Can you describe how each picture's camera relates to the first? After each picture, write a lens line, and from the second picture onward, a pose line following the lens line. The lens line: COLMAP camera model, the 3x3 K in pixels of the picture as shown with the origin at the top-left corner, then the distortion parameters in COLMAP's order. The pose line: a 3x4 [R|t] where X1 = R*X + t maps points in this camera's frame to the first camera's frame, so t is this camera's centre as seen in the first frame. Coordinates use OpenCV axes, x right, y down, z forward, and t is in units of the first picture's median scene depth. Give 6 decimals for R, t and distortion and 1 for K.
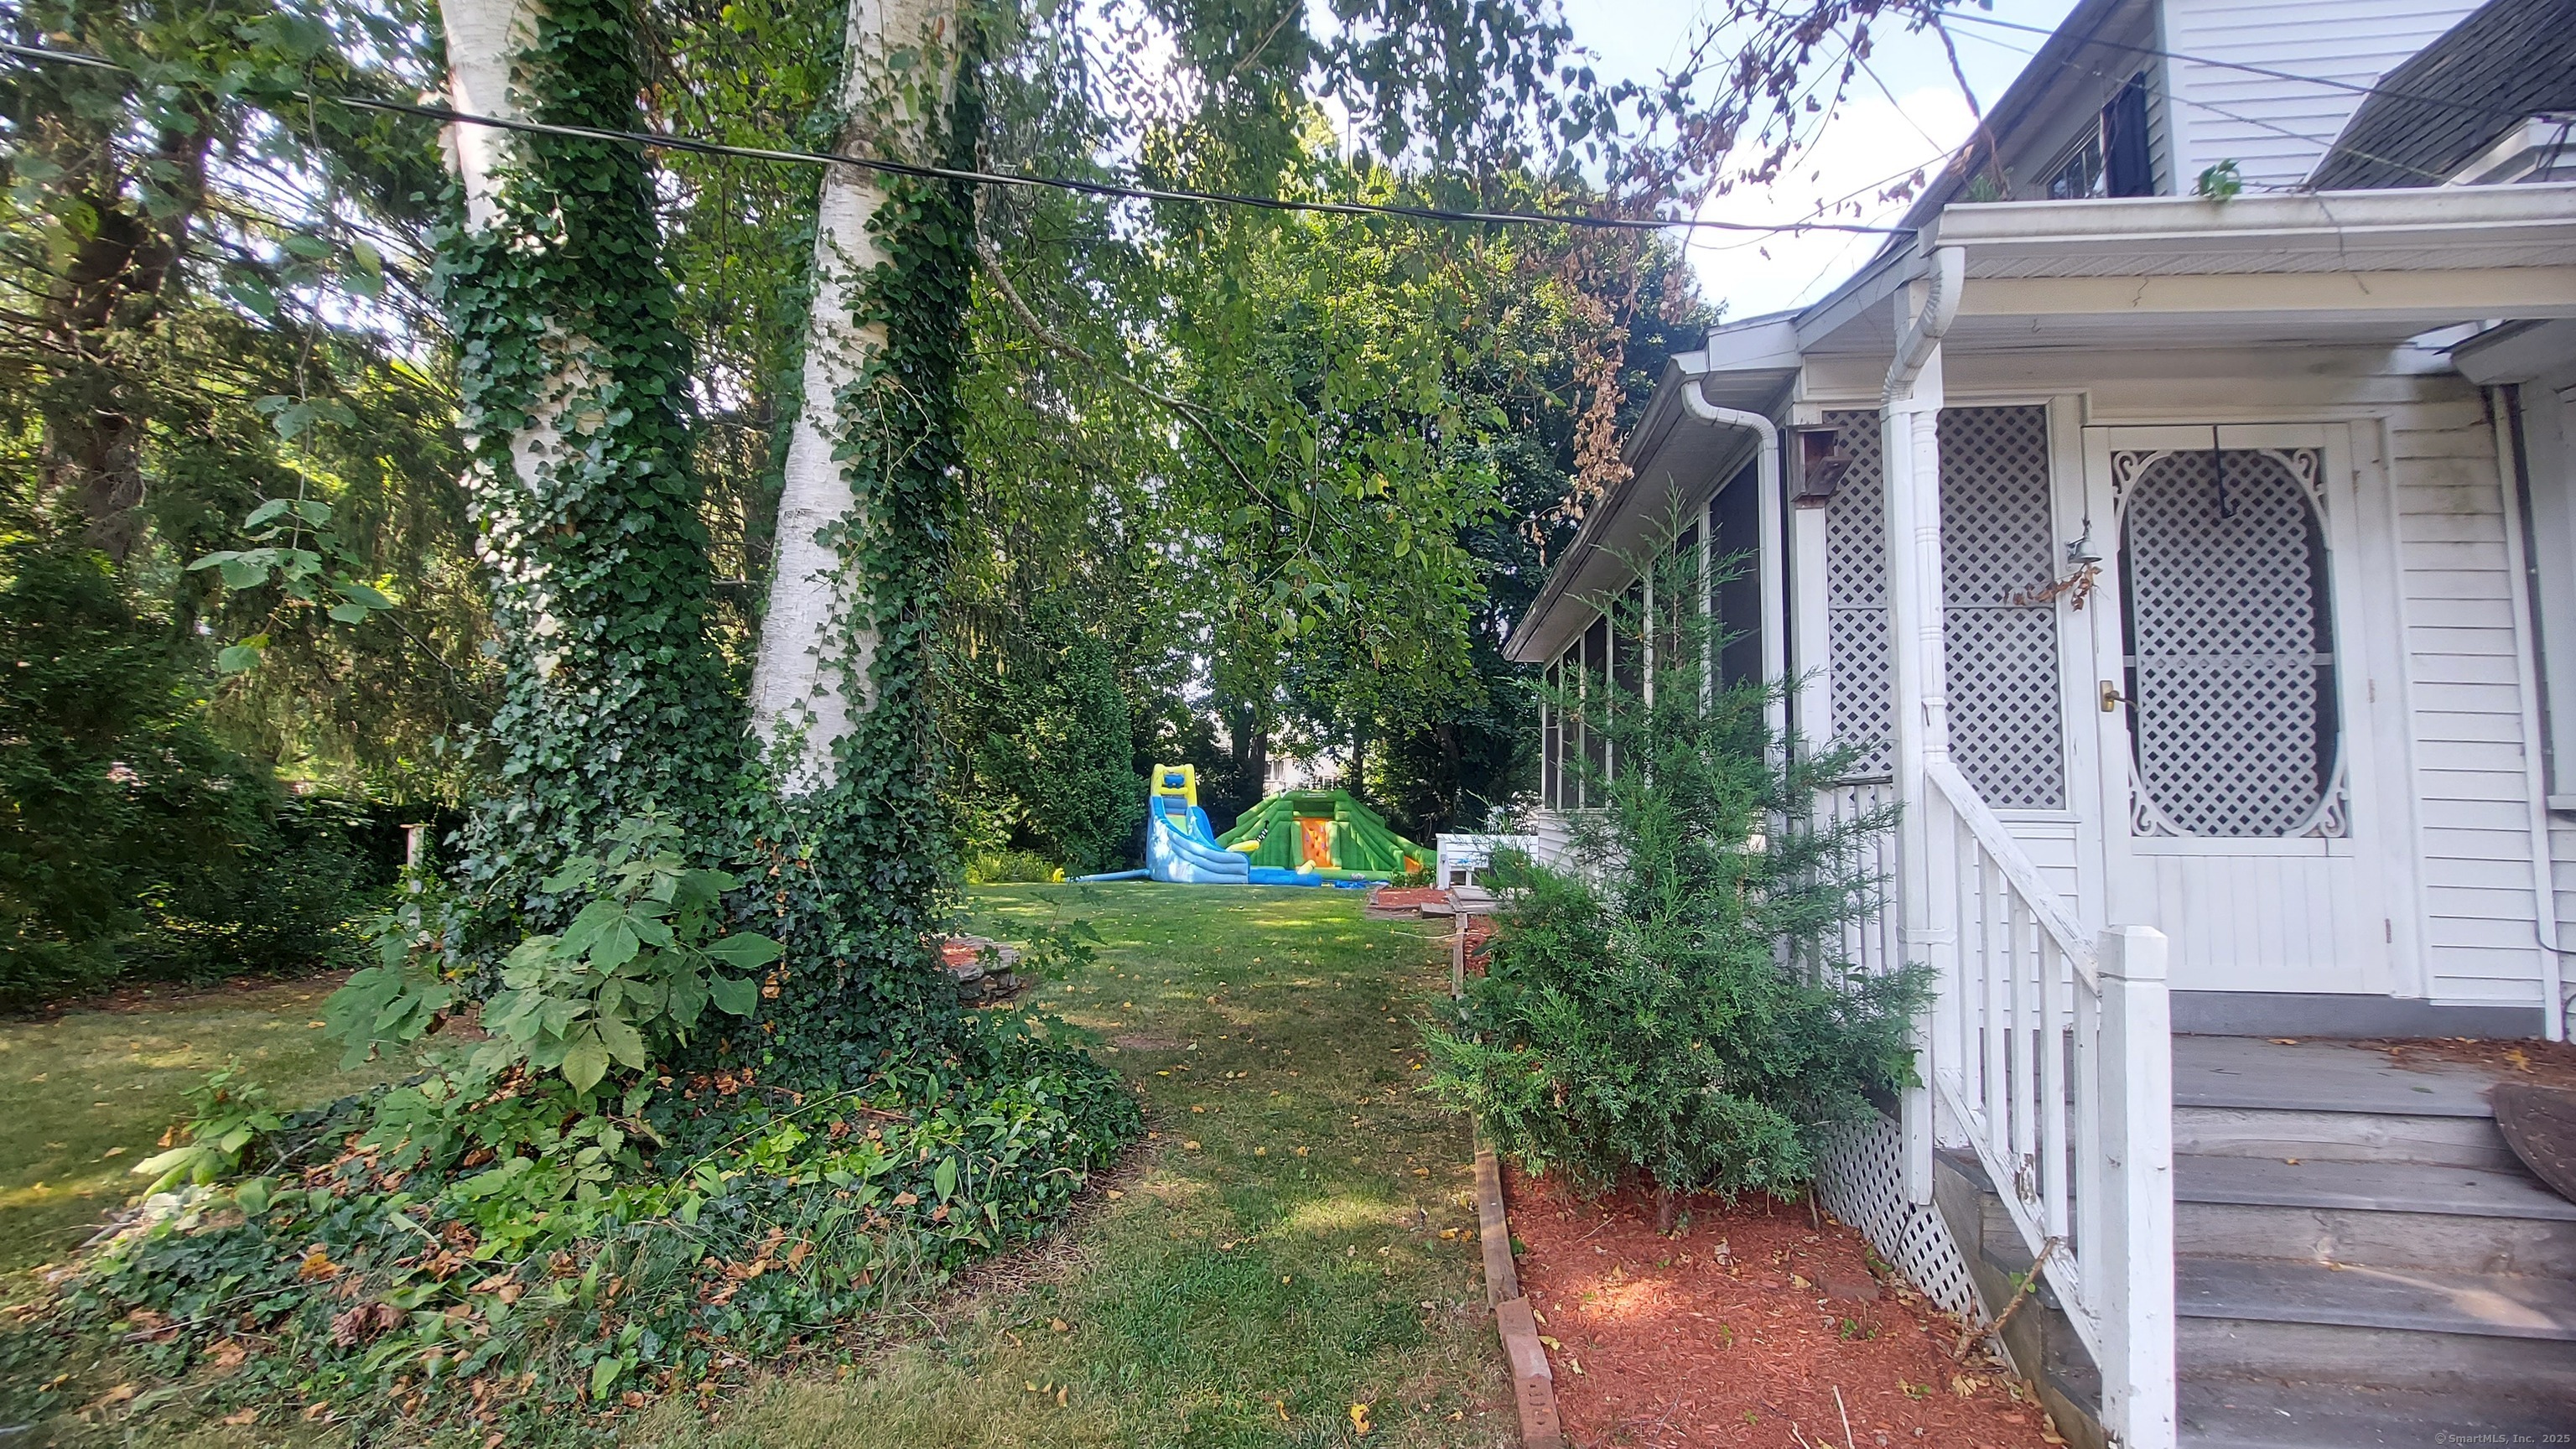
lens RADIAL K [[1030.4, 0, 1268.7], [0, 1030.4, 730.0], [0, 0, 1]] dist [-0.017330, -0.000134]
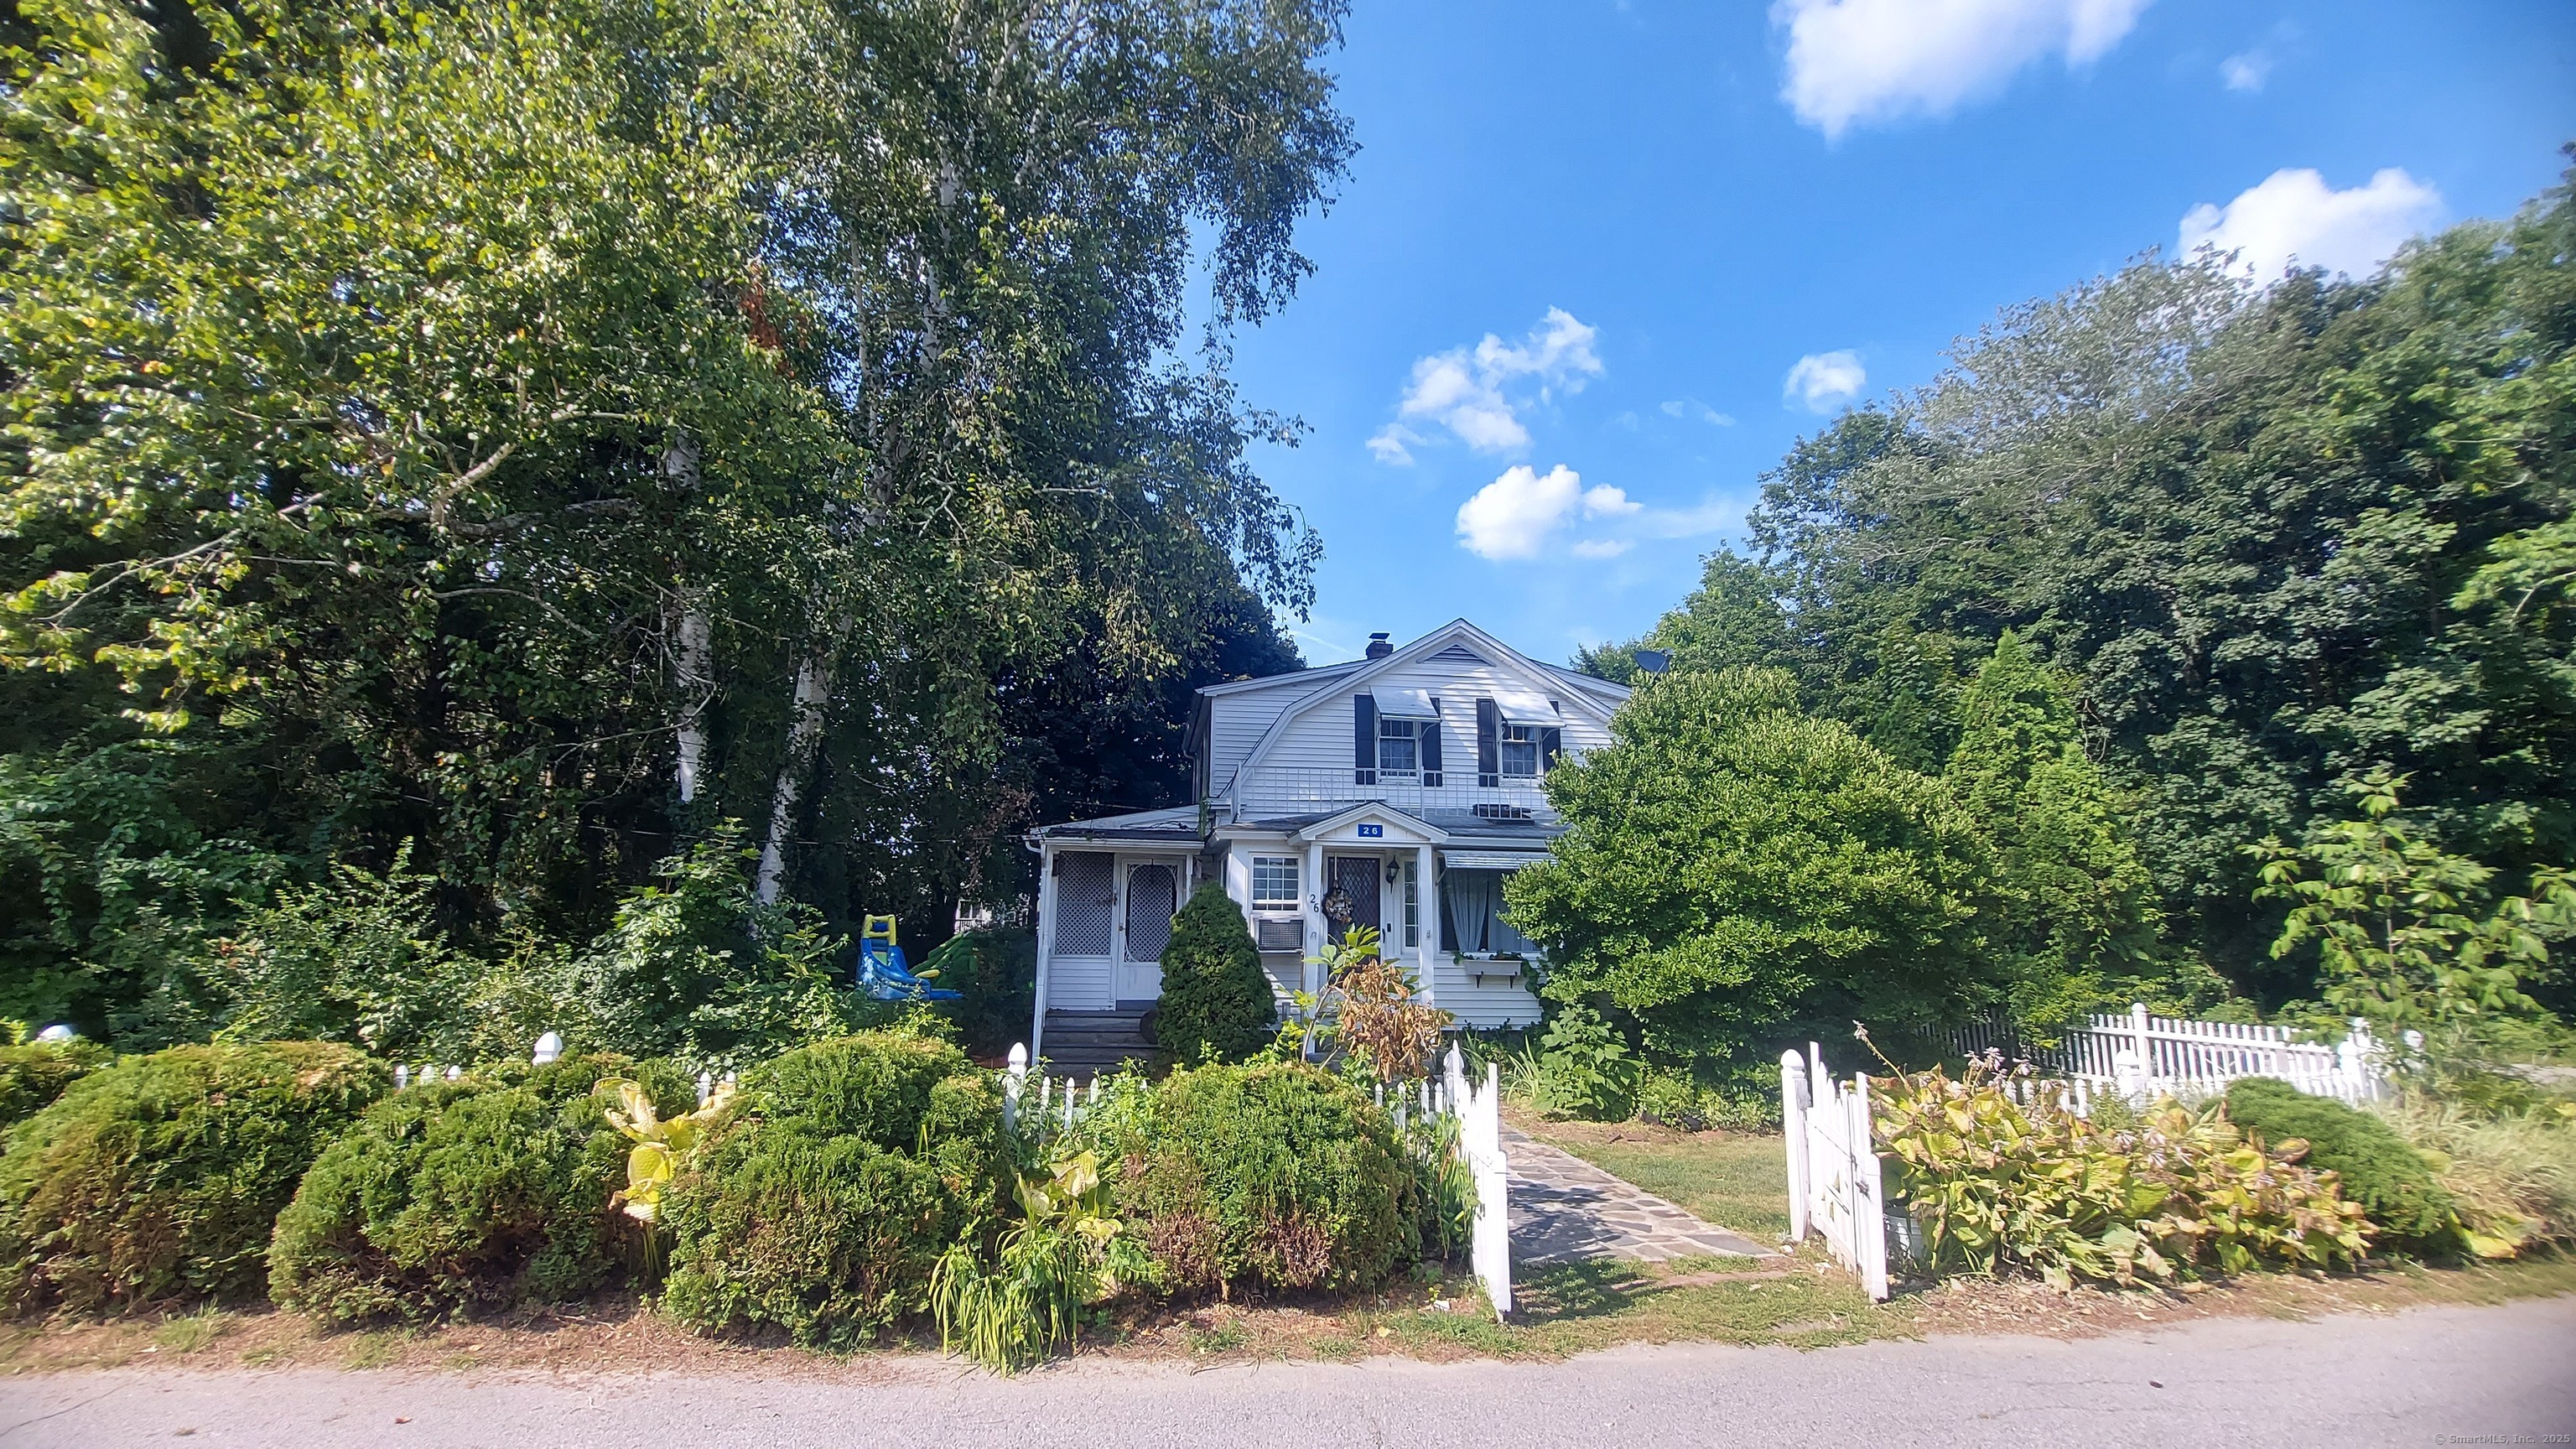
lens RADIAL K [[1030.4, 0, 1268.7], [0, 1030.4, 730.0], [0, 0, 1]] dist [-0.017330, -0.000134]
pose [[0.965612, 0.045377, 0.255998, 0.050308], [-0.013841, 0.992227, -0.123667, -0.051985], [-0.259620, 0.115871, 0.958734, -0.521560]]
